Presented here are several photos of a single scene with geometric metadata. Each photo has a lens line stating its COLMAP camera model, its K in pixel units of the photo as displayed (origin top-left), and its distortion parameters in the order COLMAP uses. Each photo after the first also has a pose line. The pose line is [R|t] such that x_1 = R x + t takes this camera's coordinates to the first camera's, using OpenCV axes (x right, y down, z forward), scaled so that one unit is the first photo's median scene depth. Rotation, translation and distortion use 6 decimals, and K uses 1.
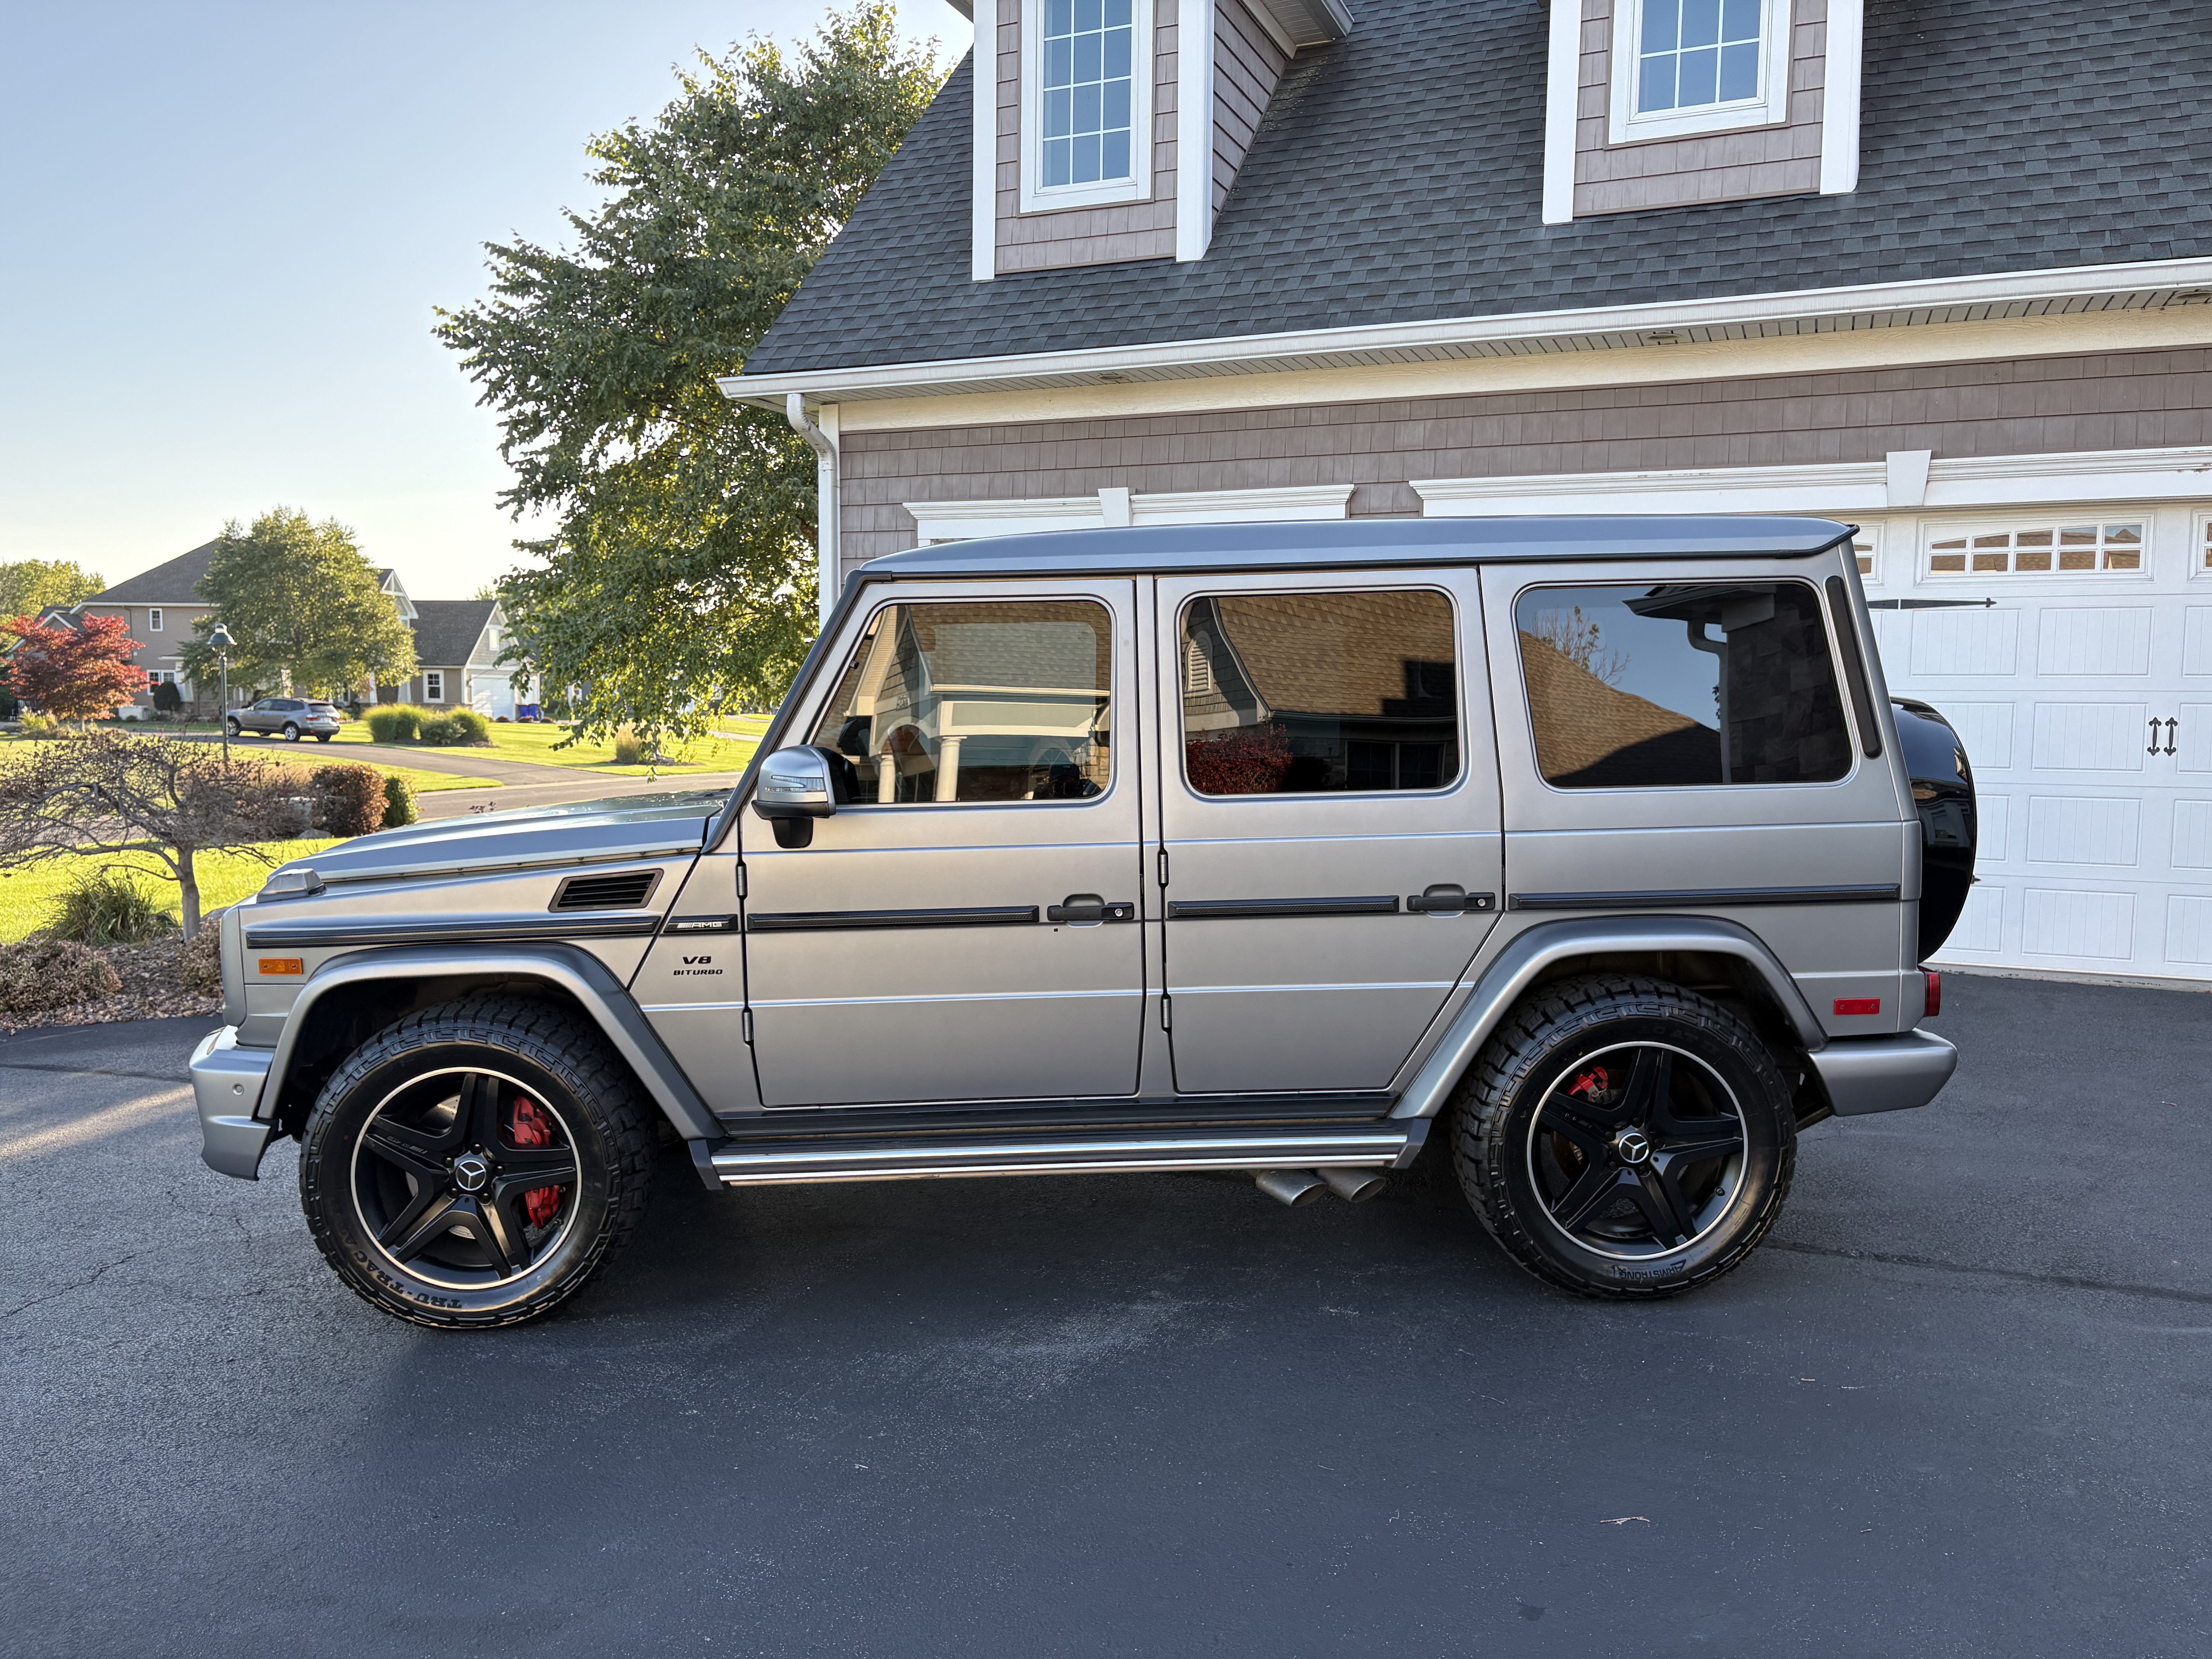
lens RADIAL K [[1687.5, 0, 1098.5], [0, 1687.5, 814.0], [0, 0, 1]] dist [0.051998, -0.048863]
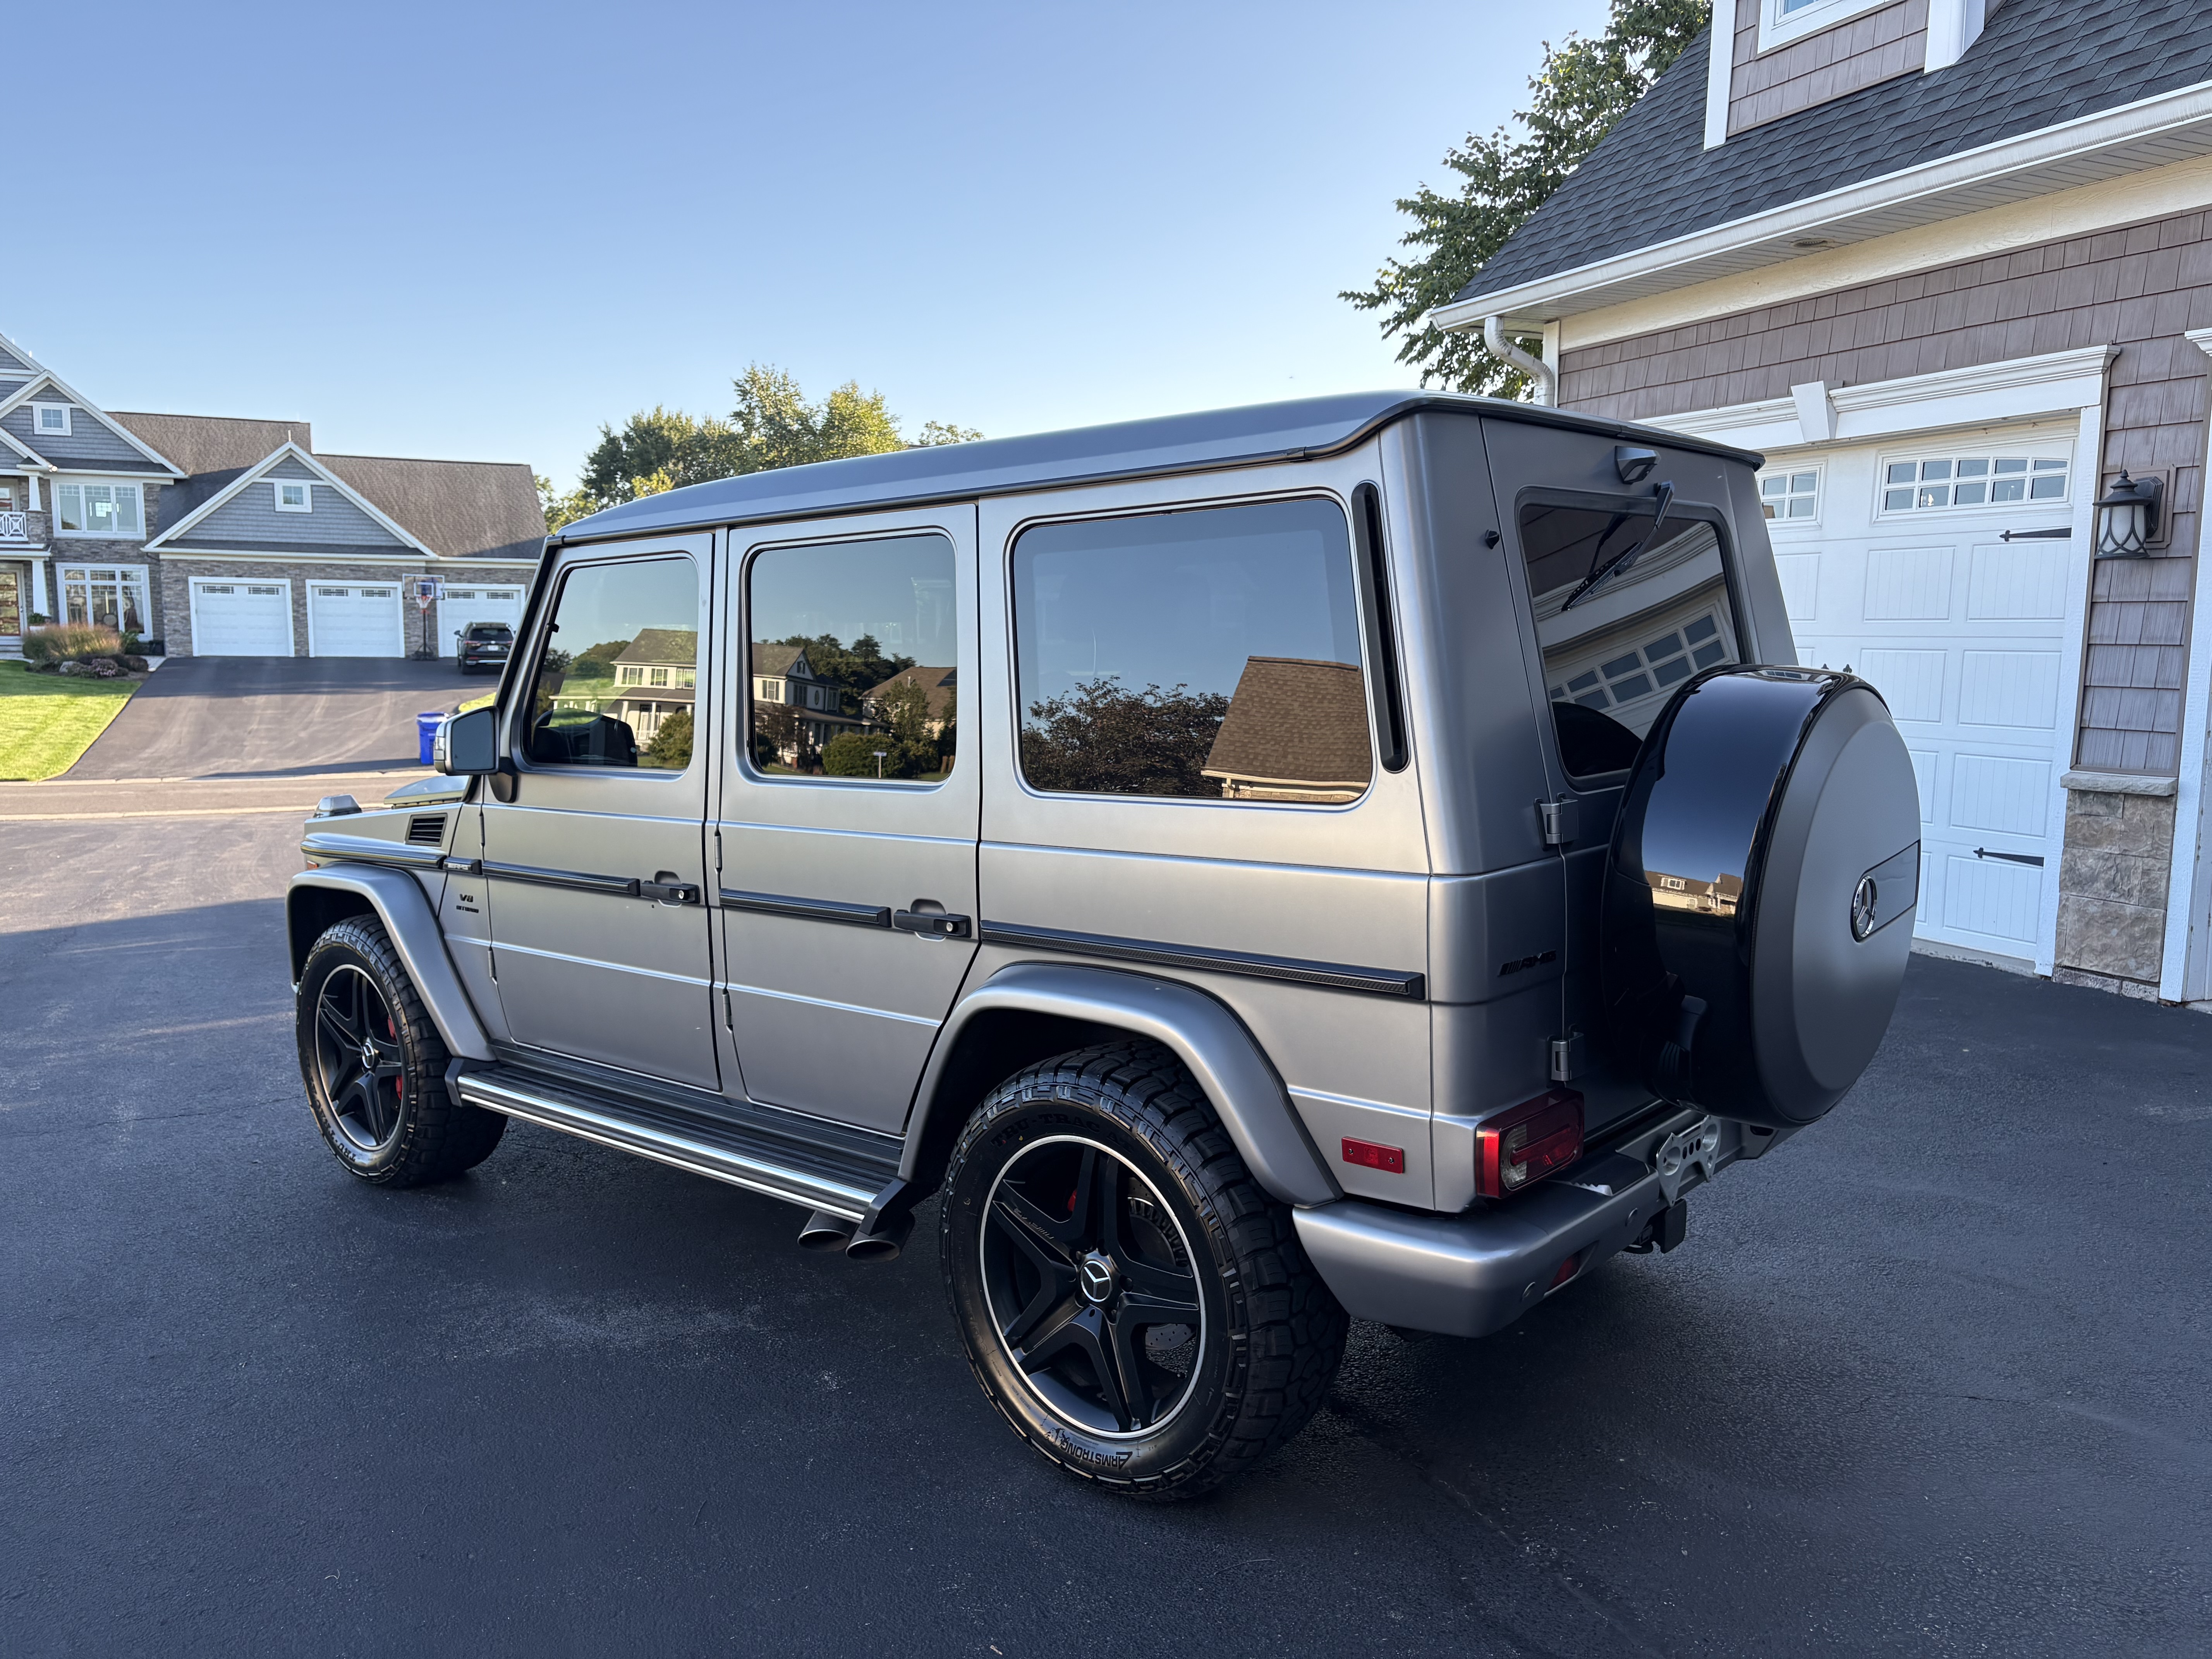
lens RADIAL K [[1687.5, 0, 1093.1], [0, 1687.5, 824.4], [0, 0, 1]] dist [0.051998, -0.048863]
pose [[0.725989, 0.073336, -0.683785, 0.806561], [-0.046816, 0.997262, 0.057250, -0.043939], [0.686111, -0.009551, 0.727434, 0.467967]]
